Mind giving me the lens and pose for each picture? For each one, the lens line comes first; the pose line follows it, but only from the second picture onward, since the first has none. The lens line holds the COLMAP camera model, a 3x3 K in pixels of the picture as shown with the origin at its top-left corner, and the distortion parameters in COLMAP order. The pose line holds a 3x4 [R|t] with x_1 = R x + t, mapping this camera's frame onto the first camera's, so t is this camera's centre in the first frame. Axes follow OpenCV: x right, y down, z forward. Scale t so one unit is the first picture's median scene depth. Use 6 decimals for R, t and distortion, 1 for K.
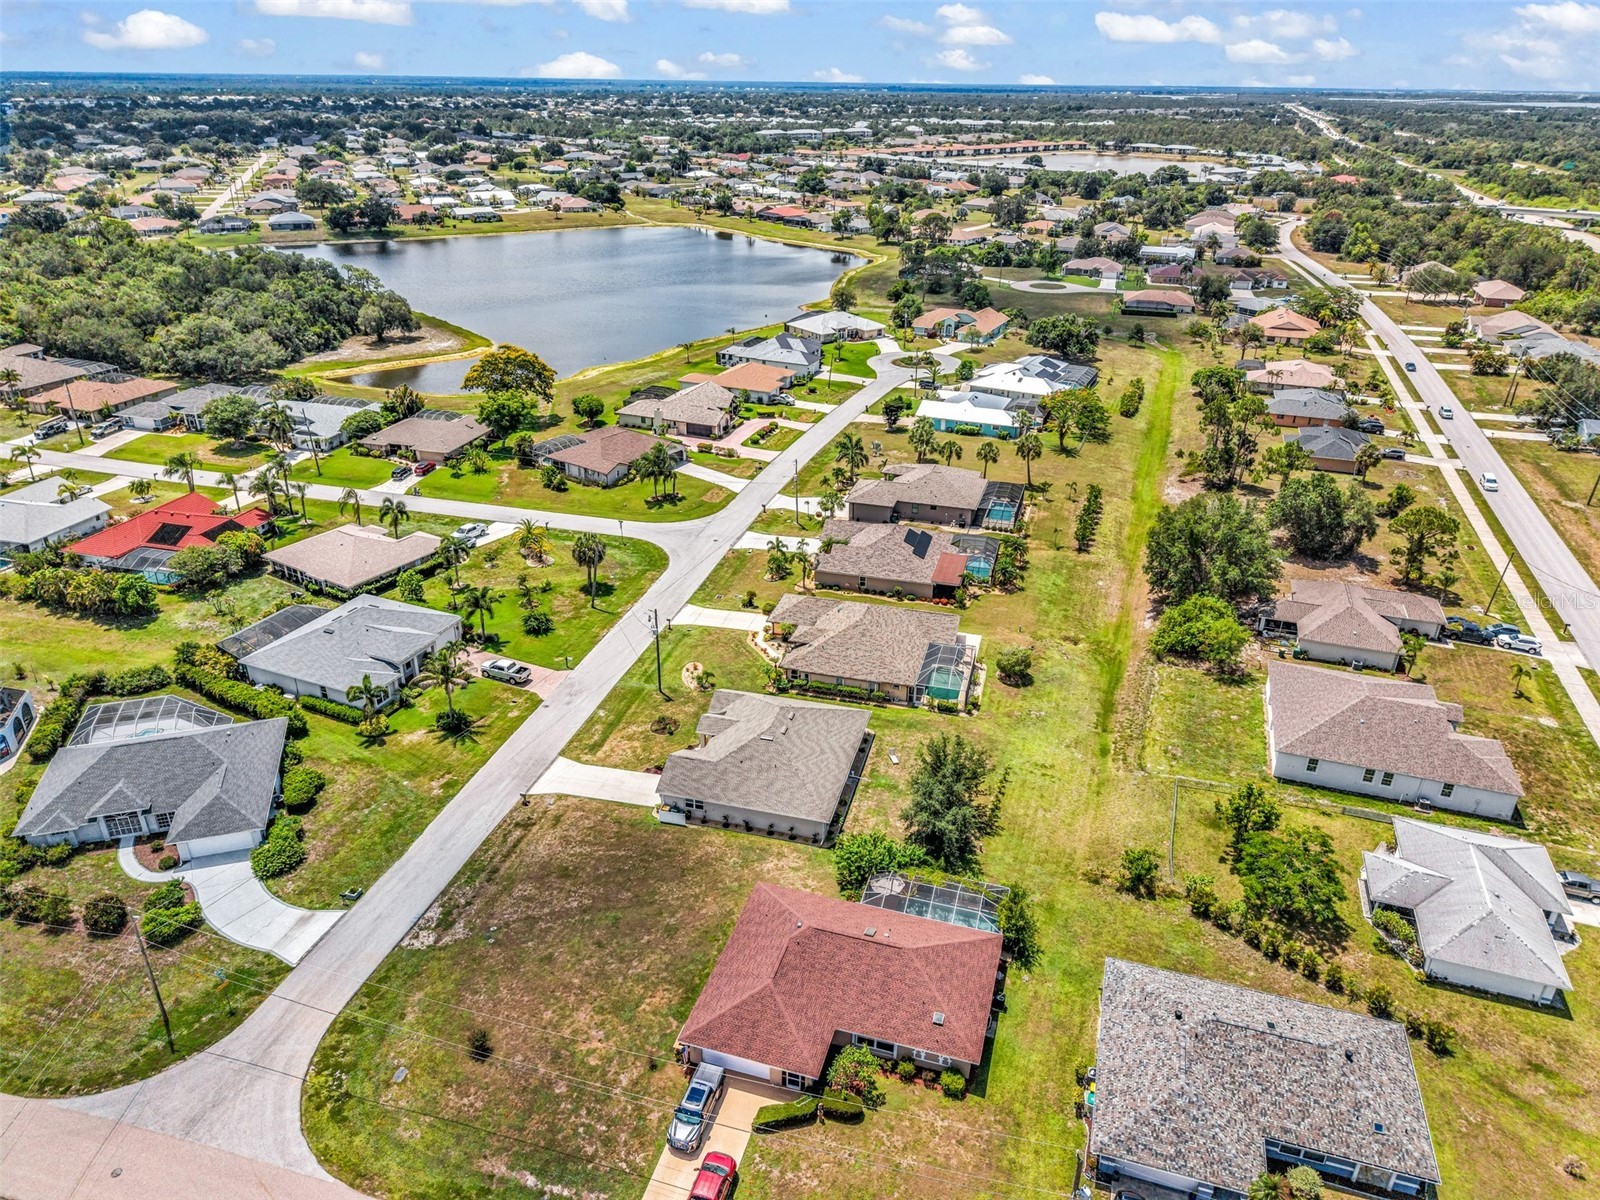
lens RADIAL K [[1058.1, 0, 798.8], [0, 1058.1, 613.1], [0, 0, 1]] dist [0.056022, -0.074712]
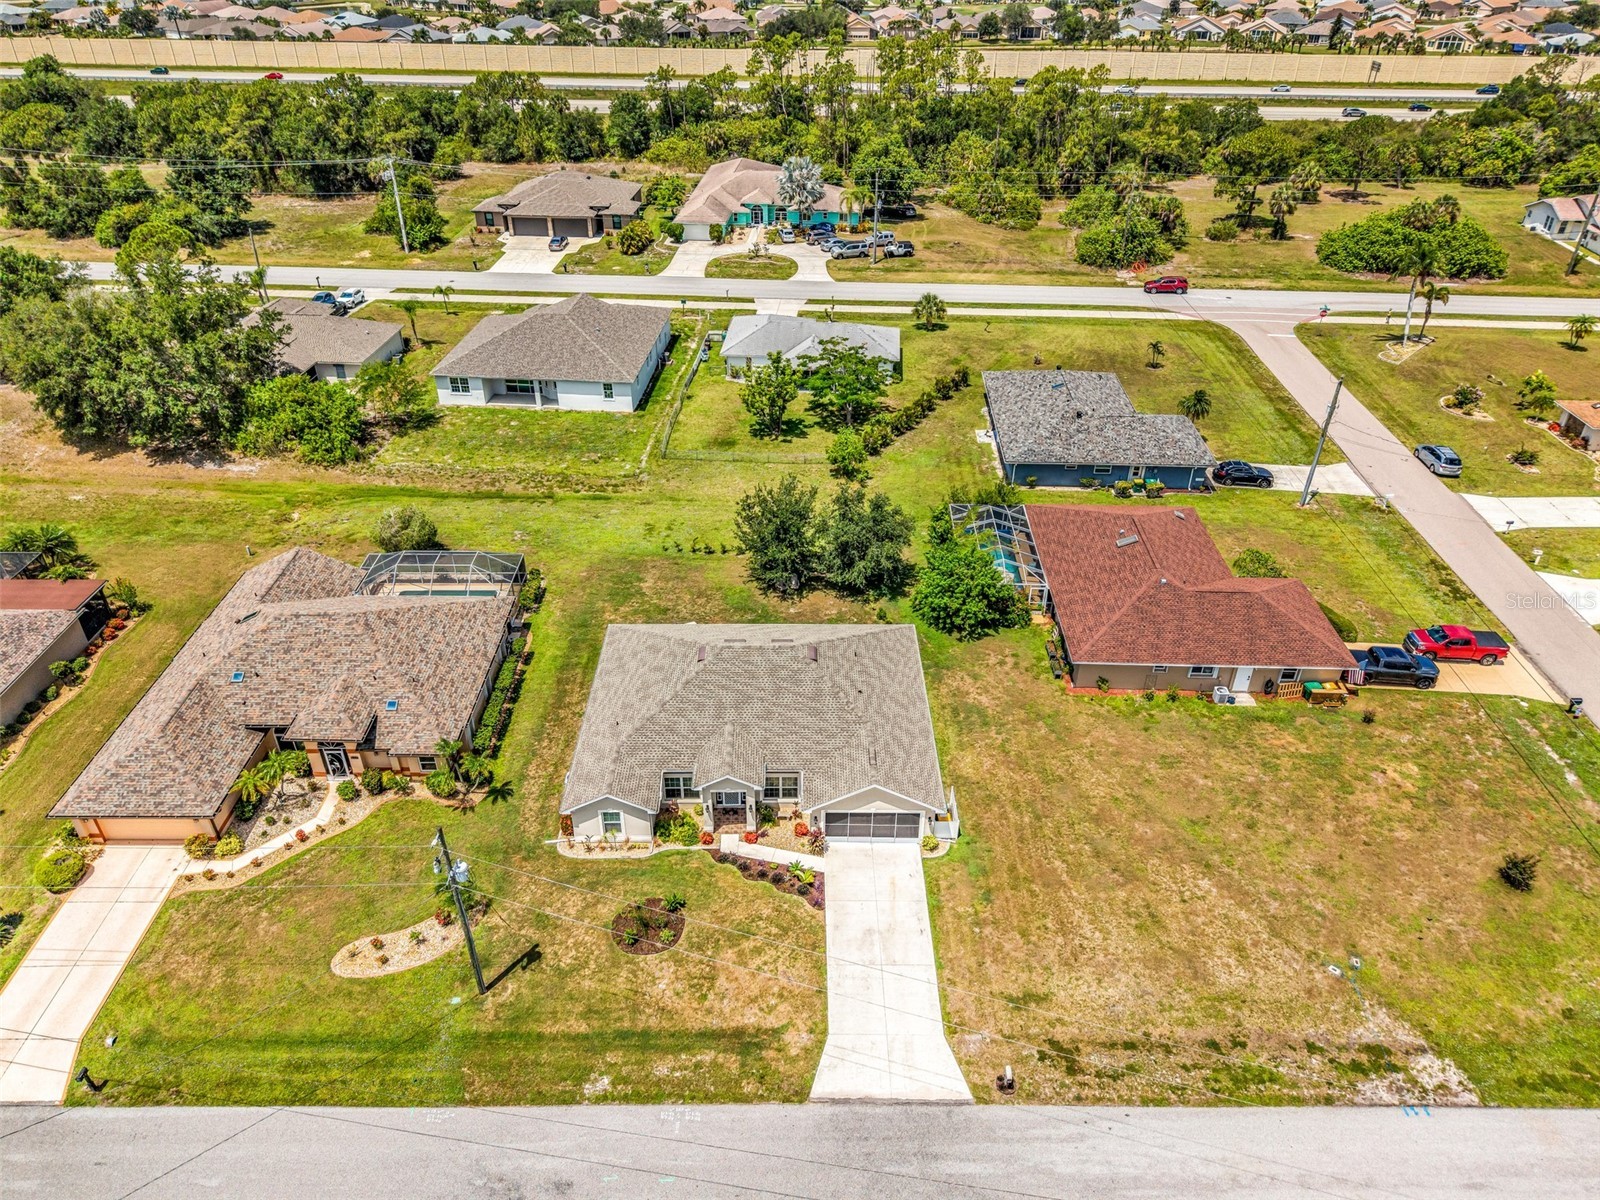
lens RADIAL K [[1071.3, 0, 796.6], [0, 1071.3, 596.7], [0, 0, 1]] dist [0.028975, -0.029724]
pose [[-0.258248, -0.536332, 0.803527, -0.569744], [0.428362, 0.681937, 0.592847, -0.301518], [-0.865918, 0.497302, 0.053635, 1.125669]]
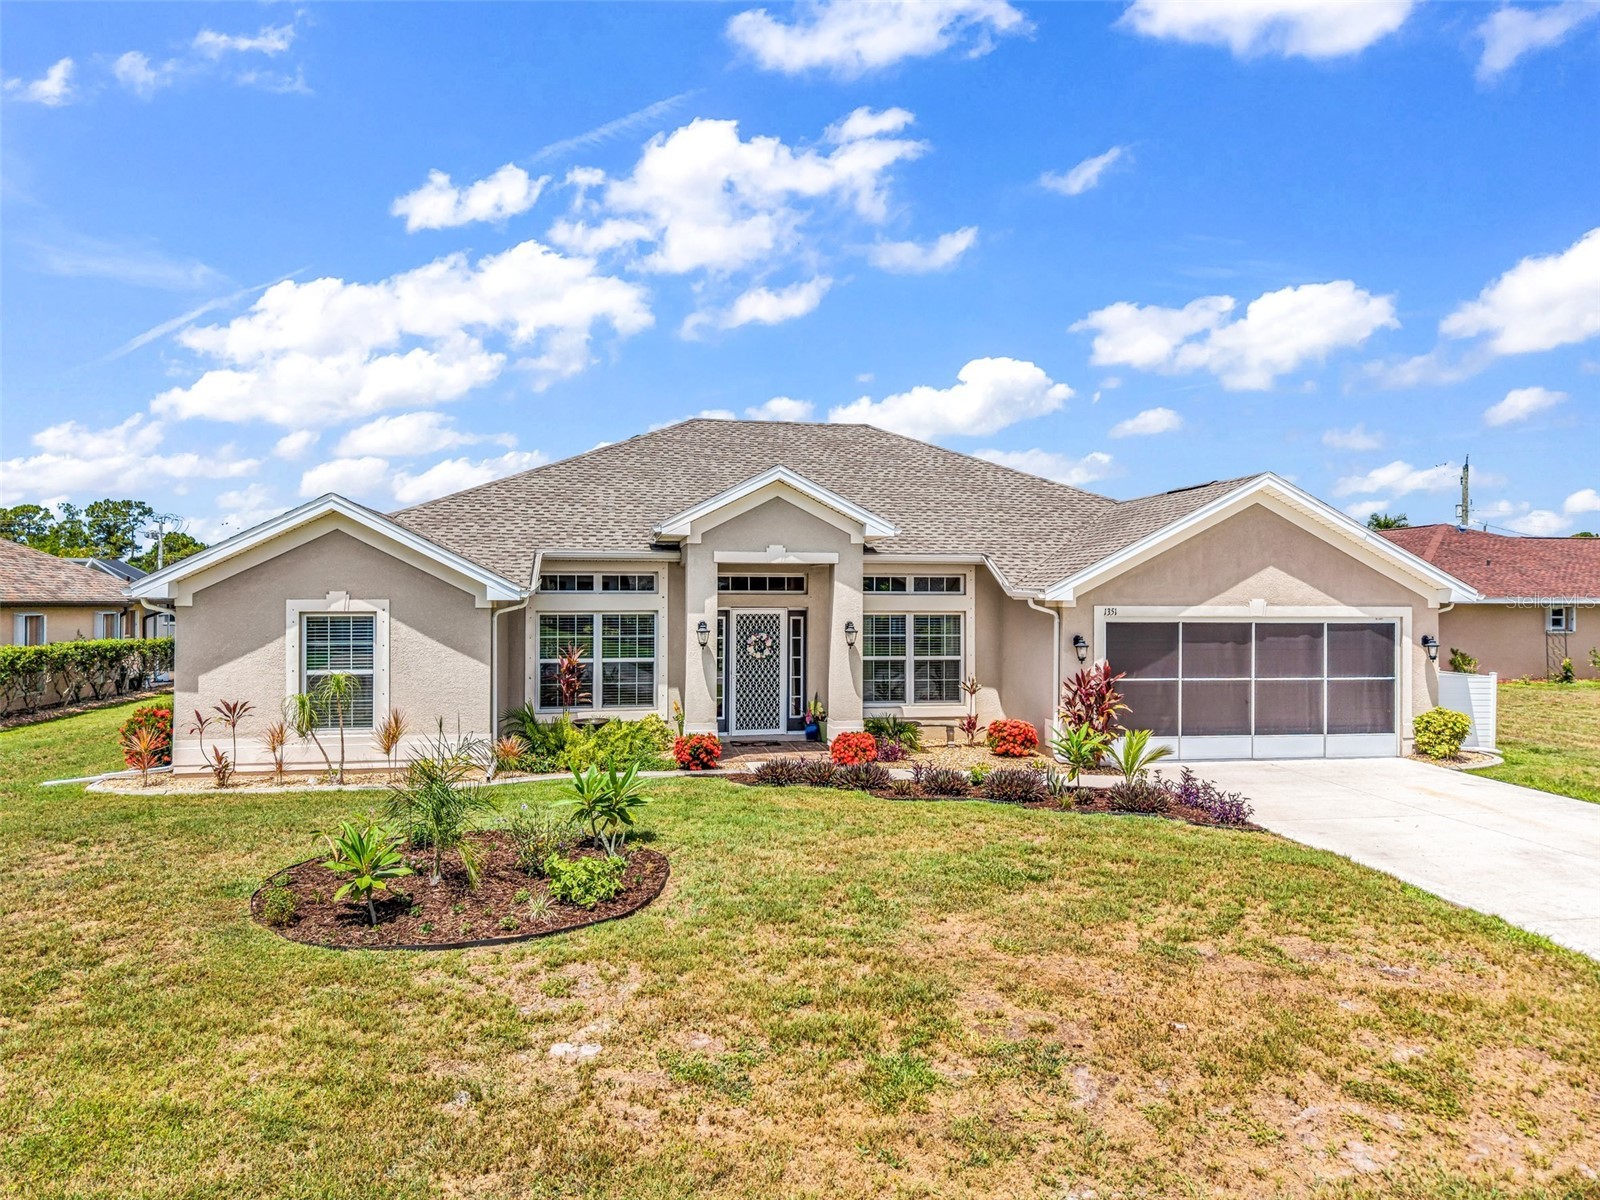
lens RADIAL K [[1071.3, 0, 796.6], [0, 1071.3, 596.7], [0, 0, 1]] dist [0.028975, -0.029724]
pose [[-0.419004, -0.008998, 0.907940, -0.281592], [0.399471, 0.896149, 0.193233, 0.106877], [-0.815389, 0.443661, -0.371895, 1.320886]]
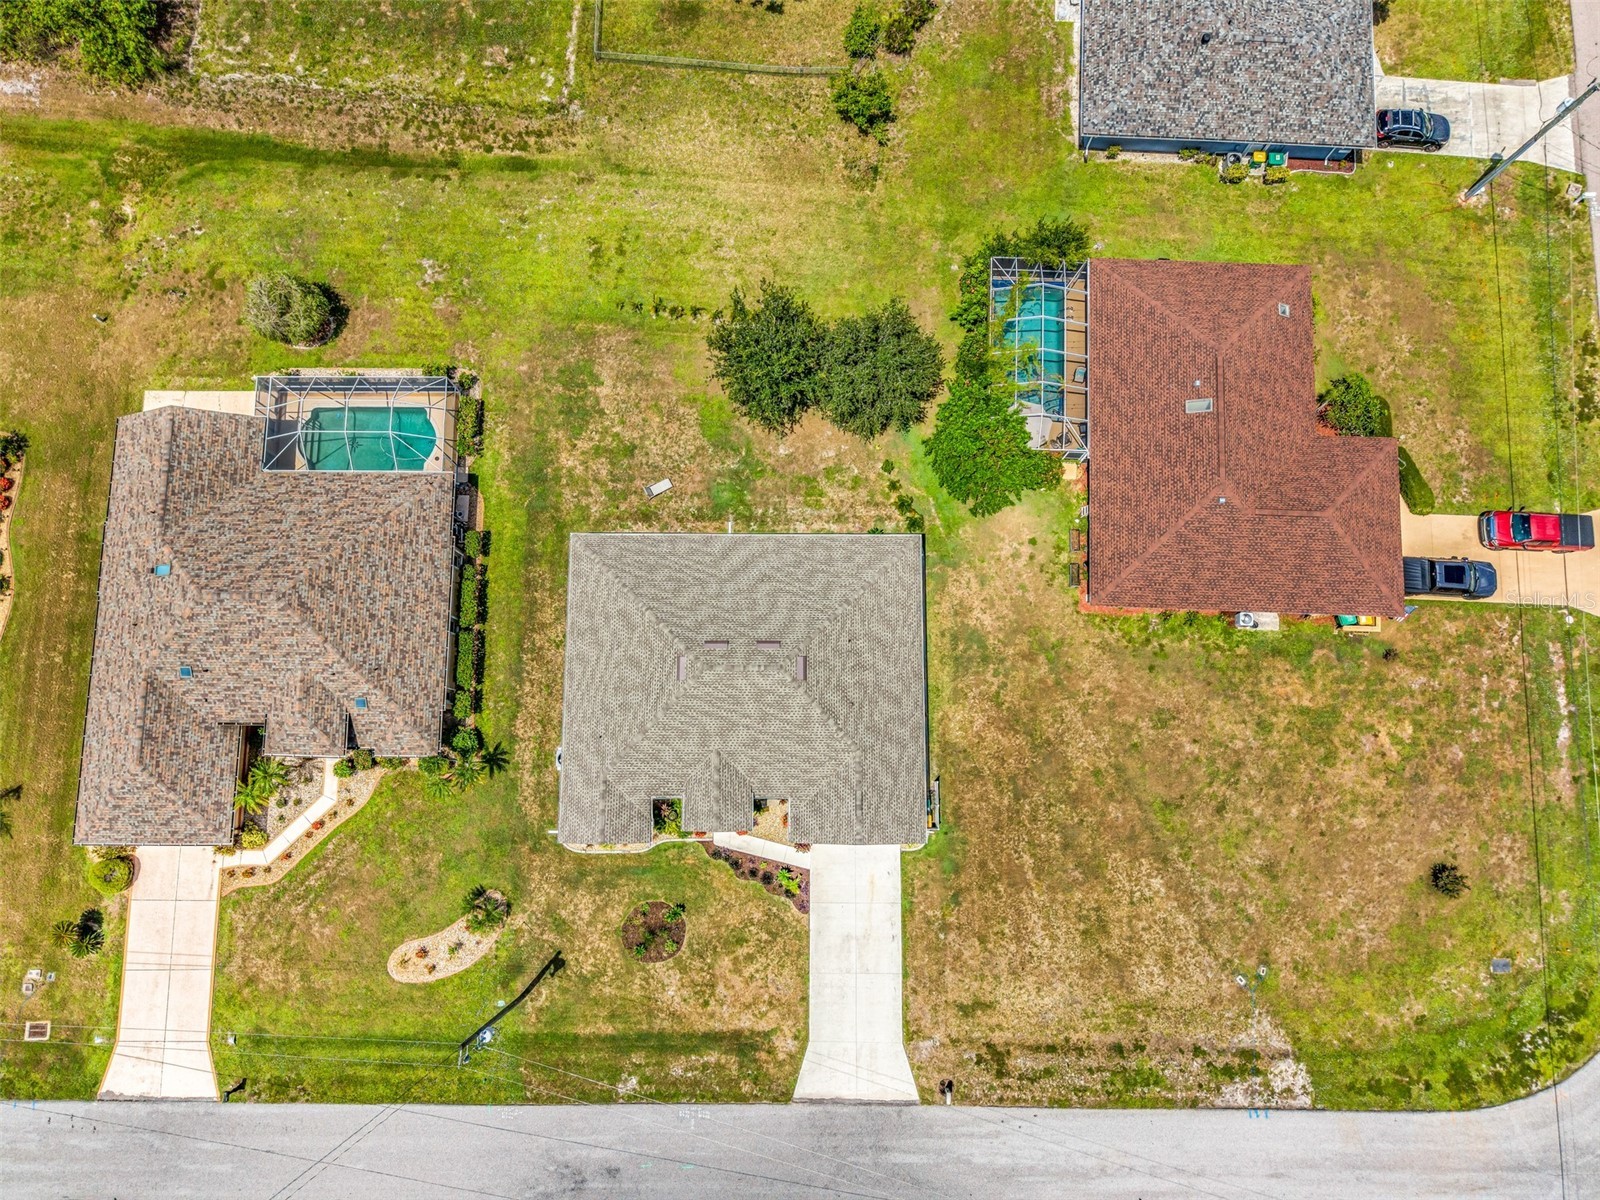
lens RADIAL K [[1092.7, 0, 795.8], [0, 1092.7, 576.4], [0, 0, 1]] dist [0.029274, -0.030406]
pose [[-0.253174, -0.956462, 0.145202, -0.075568], [0.432756, 0.022268, 0.901236, -0.449601], [-0.865231, 0.291007, 0.408277, 0.893646]]
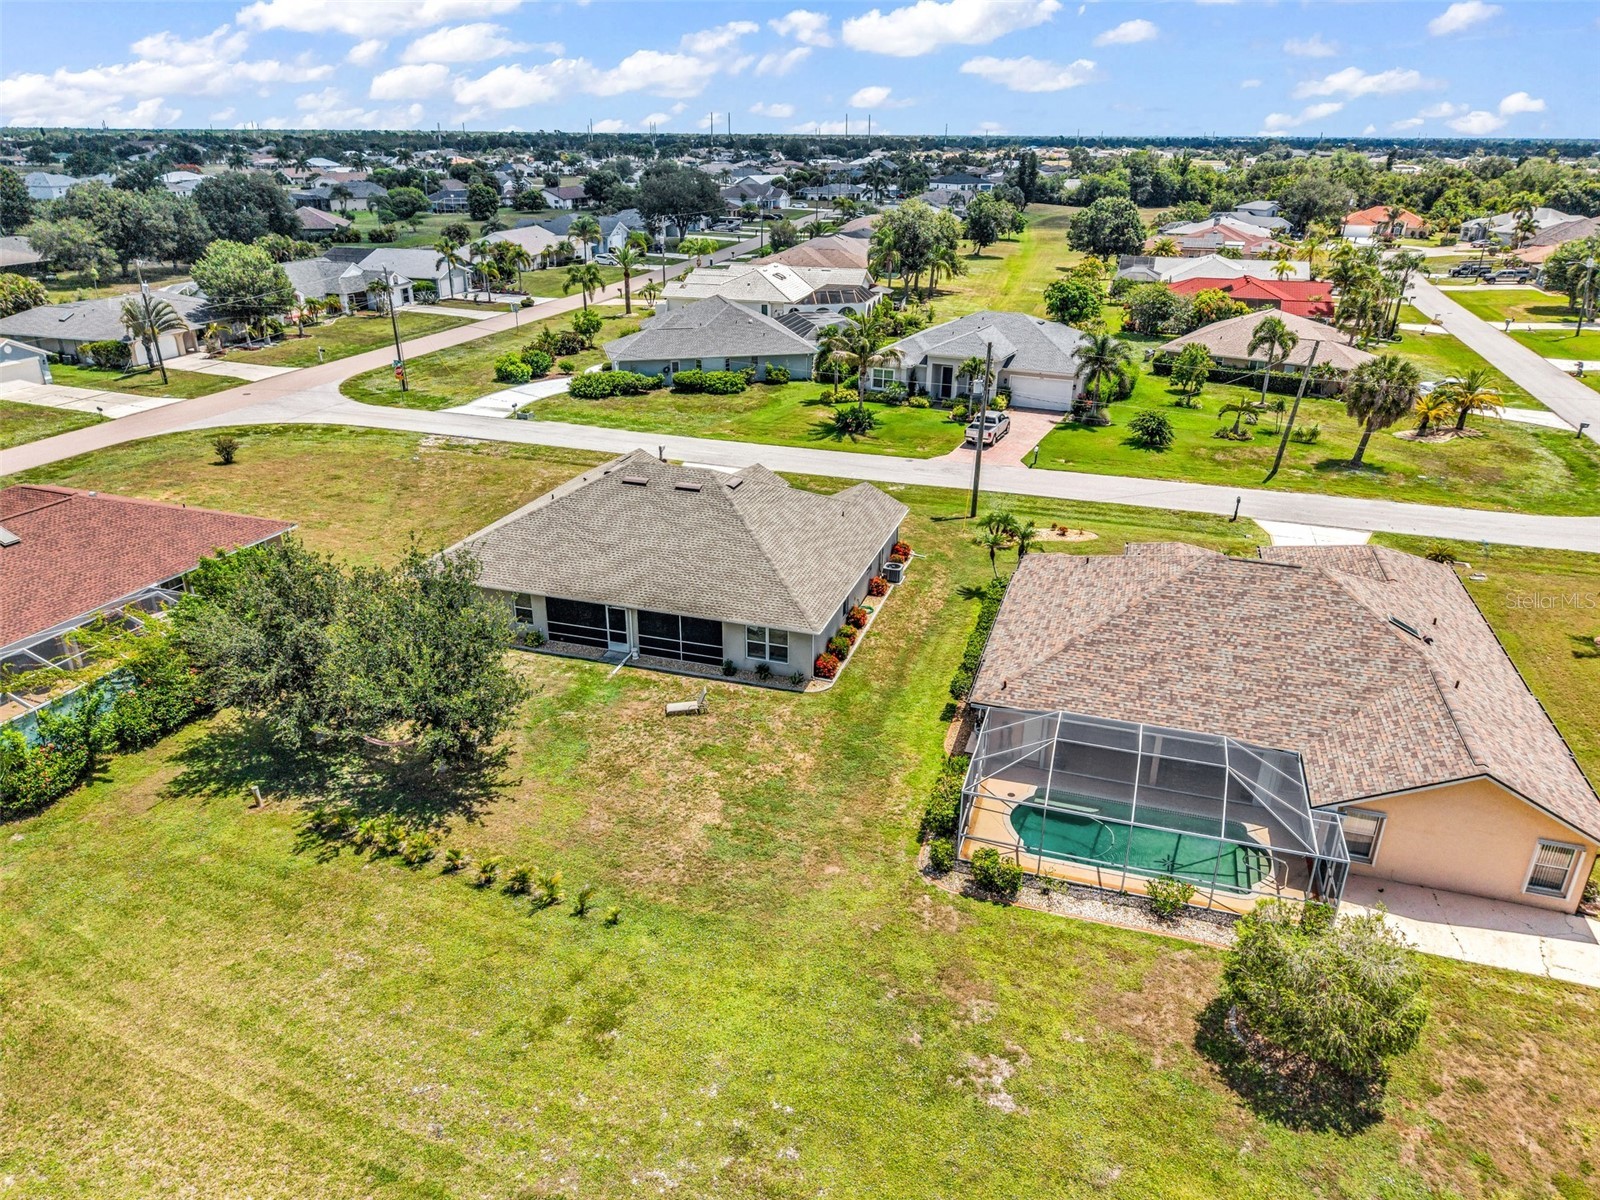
lens RADIAL K [[1071.3, 0, 796.6], [0, 1071.3, 596.7], [0, 0, 1]] dist [0.028975, -0.029724]
pose [[-0.054972, 0.384224, -0.921602, 0.539772], [-0.454823, 0.812044, 0.365678, -0.069367], [0.888884, 0.439268, 0.130114, 1.217091]]
